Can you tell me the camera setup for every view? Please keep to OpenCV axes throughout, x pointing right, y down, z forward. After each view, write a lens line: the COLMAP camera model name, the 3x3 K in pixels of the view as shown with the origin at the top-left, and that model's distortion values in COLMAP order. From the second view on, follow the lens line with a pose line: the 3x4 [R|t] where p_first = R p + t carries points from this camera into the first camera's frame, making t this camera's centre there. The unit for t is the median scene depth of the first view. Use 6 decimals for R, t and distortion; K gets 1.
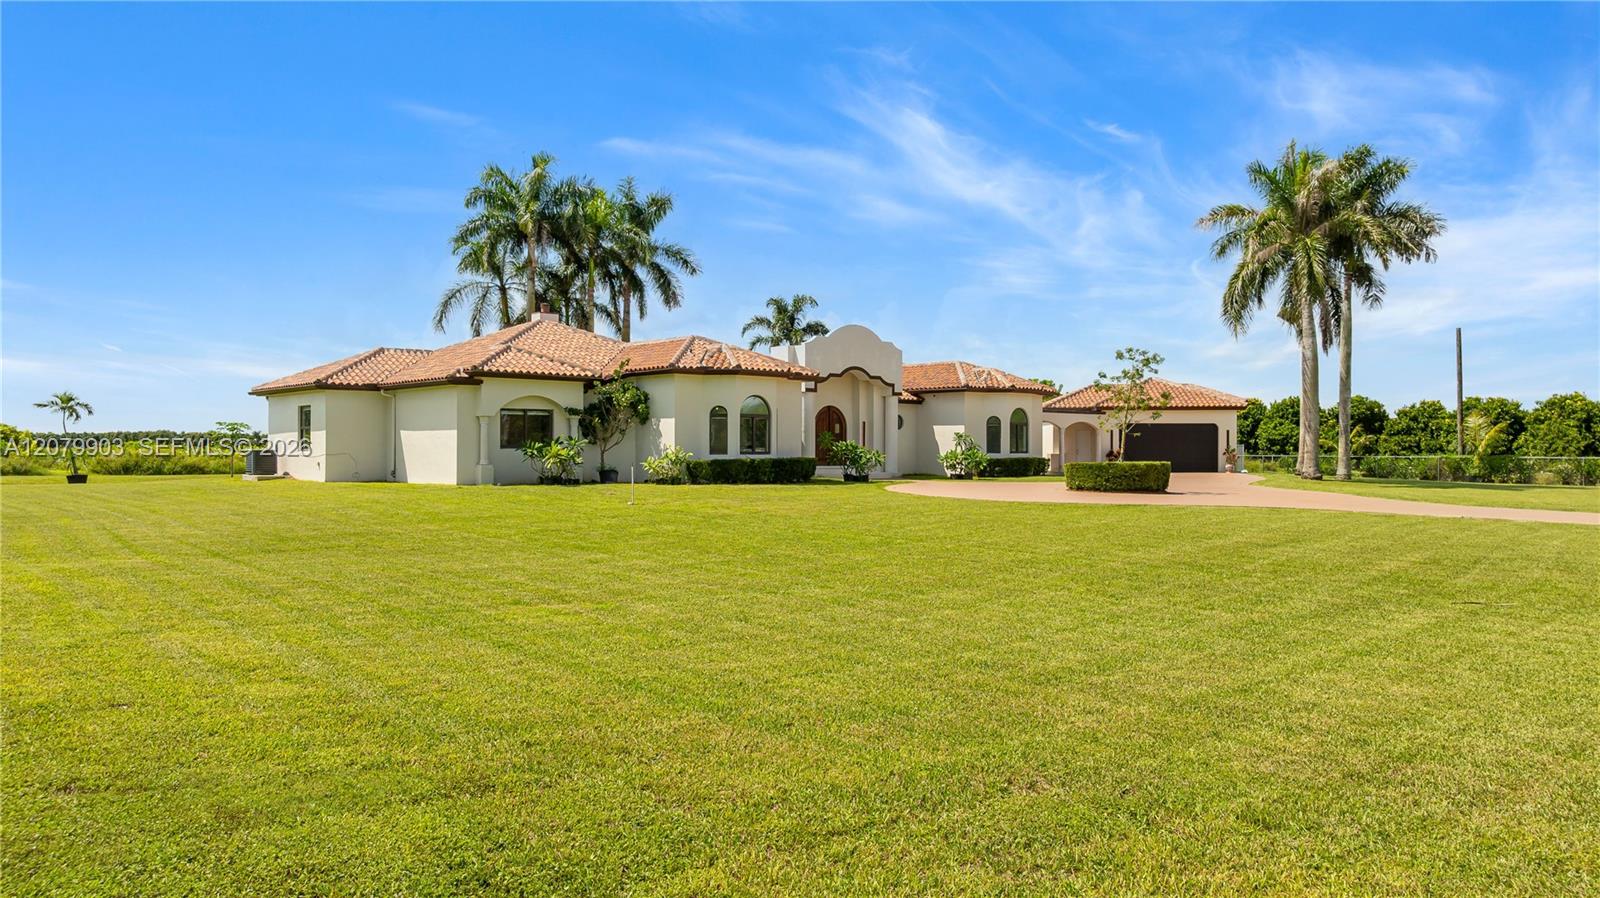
lens RADIAL K [[1133.4, 0, 803.2], [0, 1133.4, 448.7], [0, 0, 1]] dist [-0.038215, 0.035843]
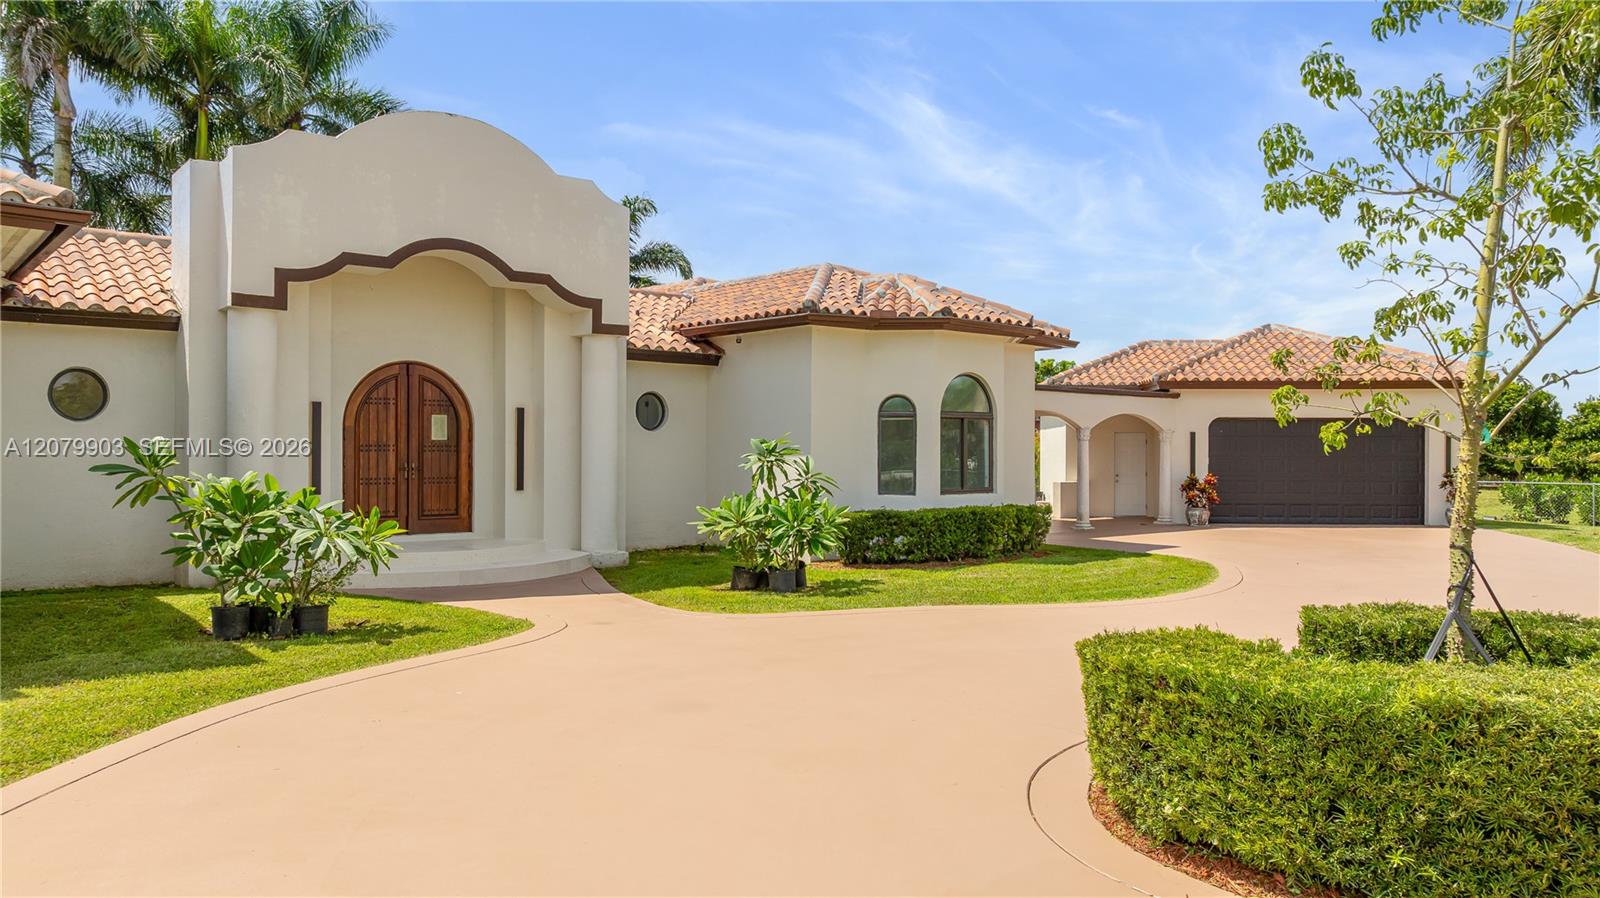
lens RADIAL K [[1133.4, 0, 800.7], [0, 1133.4, 443.2], [0, 0, 1]] dist [-0.038215, 0.035843]
pose [[0.999774, 0.001637, -0.021194, 0.125963], [-0.001769, 0.999979, -0.006217, -0.009158], [0.021183, 0.006253, 0.999756, 0.548001]]
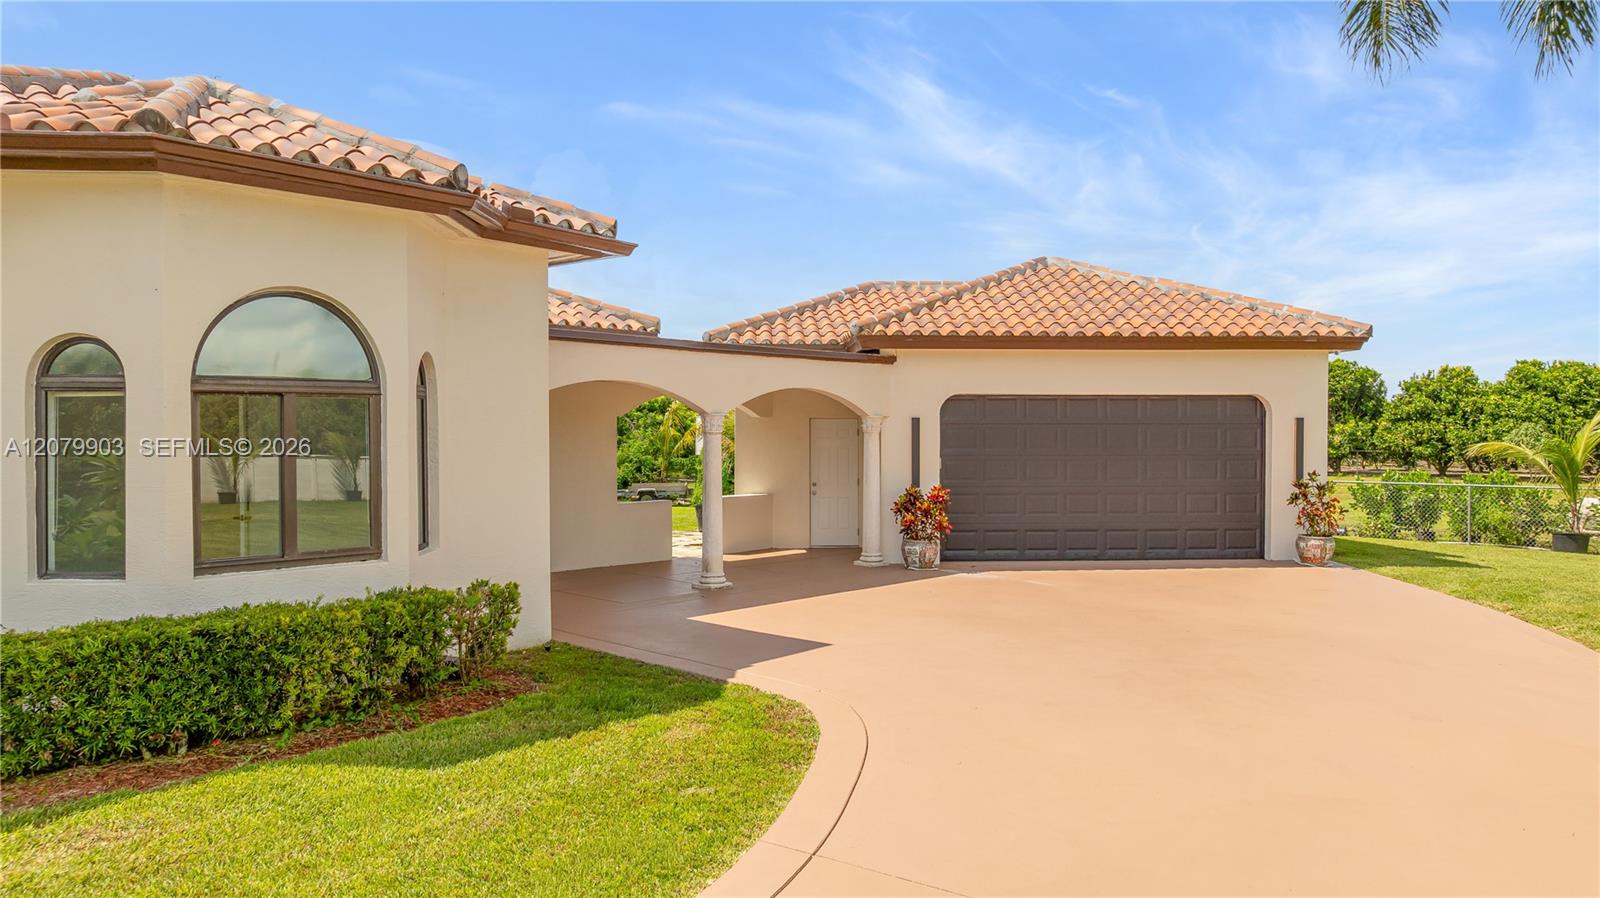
lens RADIAL K [[1133.4, 0, 796.0], [0, 1133.4, 440.2], [0, 0, 1]] dist [-0.038215, 0.035843]
pose [[0.993997, -0.003675, 0.109343, 0.214807], [0.002803, 0.999963, 0.008124, -0.013603], [-0.109369, -0.007769, 0.993971, 0.728766]]
